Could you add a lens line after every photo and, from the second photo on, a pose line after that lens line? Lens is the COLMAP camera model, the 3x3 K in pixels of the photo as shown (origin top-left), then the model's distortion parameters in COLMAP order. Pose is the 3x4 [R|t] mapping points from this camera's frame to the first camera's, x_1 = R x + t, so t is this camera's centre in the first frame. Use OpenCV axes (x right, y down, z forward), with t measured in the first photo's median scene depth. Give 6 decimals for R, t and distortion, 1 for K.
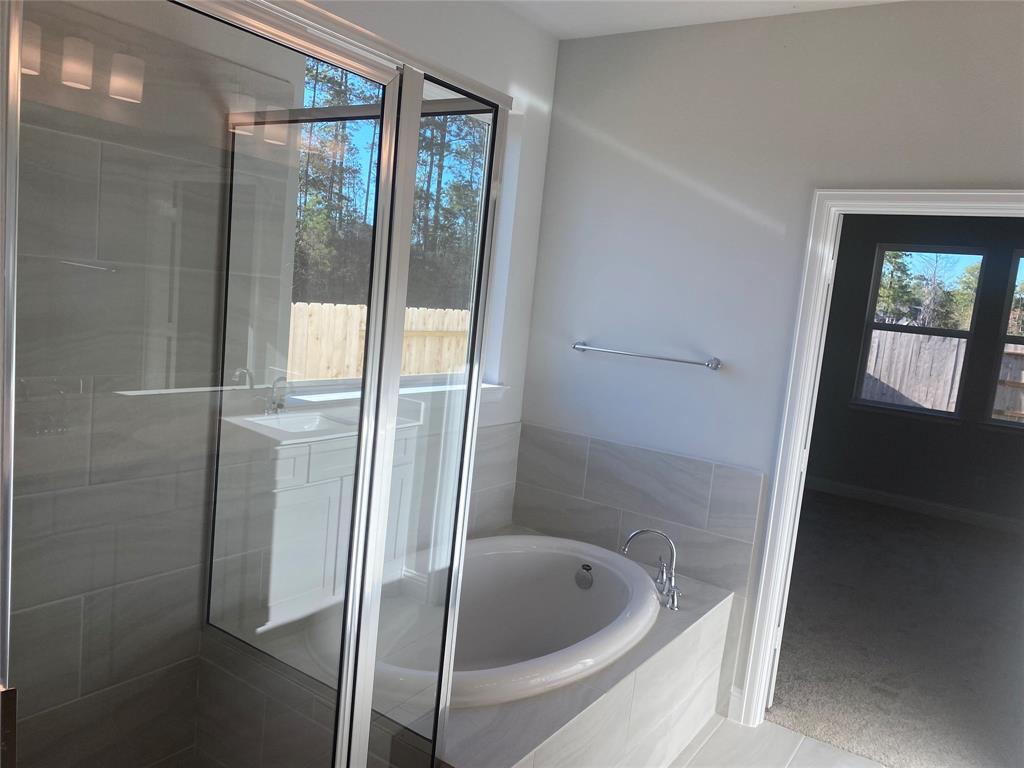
lens RADIAL K [[777.0, 0, 512.0], [0, 777.0, 384.0], [0, 0, 1]] dist [0.002687, 0.000971]
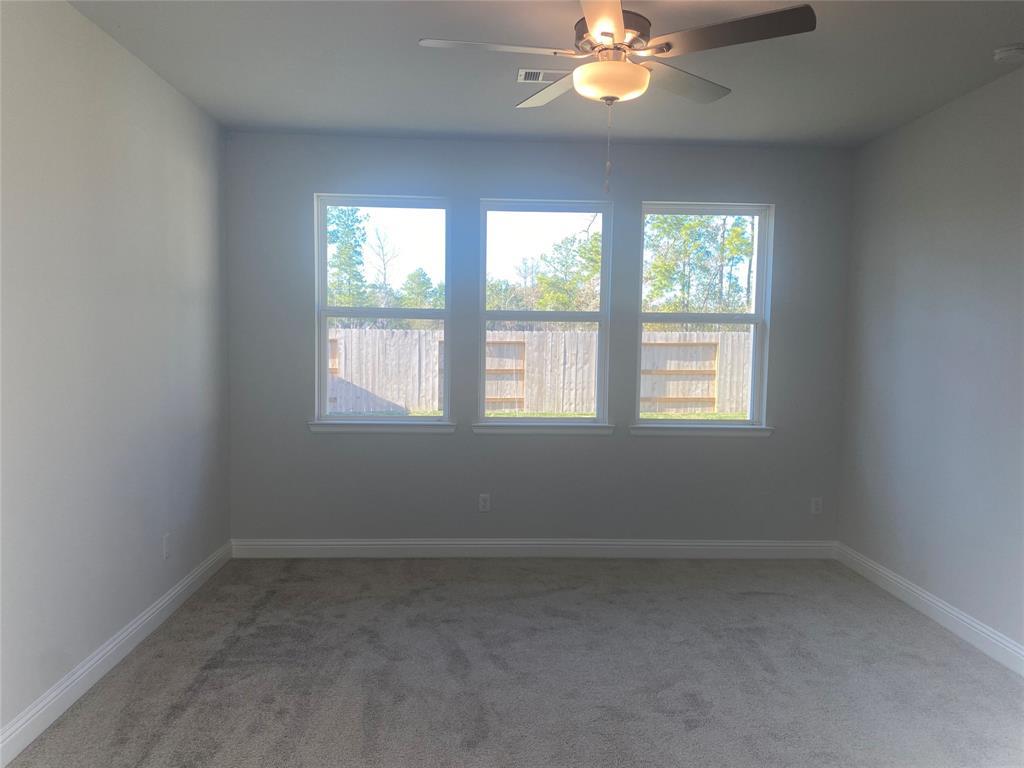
lens RADIAL K [[777.0, 0, 512.0], [0, 777.0, 384.0], [0, 0, 1]] dist [0.002687, 0.000971]
pose [[0.791844, -0.129295, 0.596880, 0.066533], [0.141123, 0.989620, 0.027150, -0.002834], [-0.594194, 0.062735, 0.801871, 0.134587]]
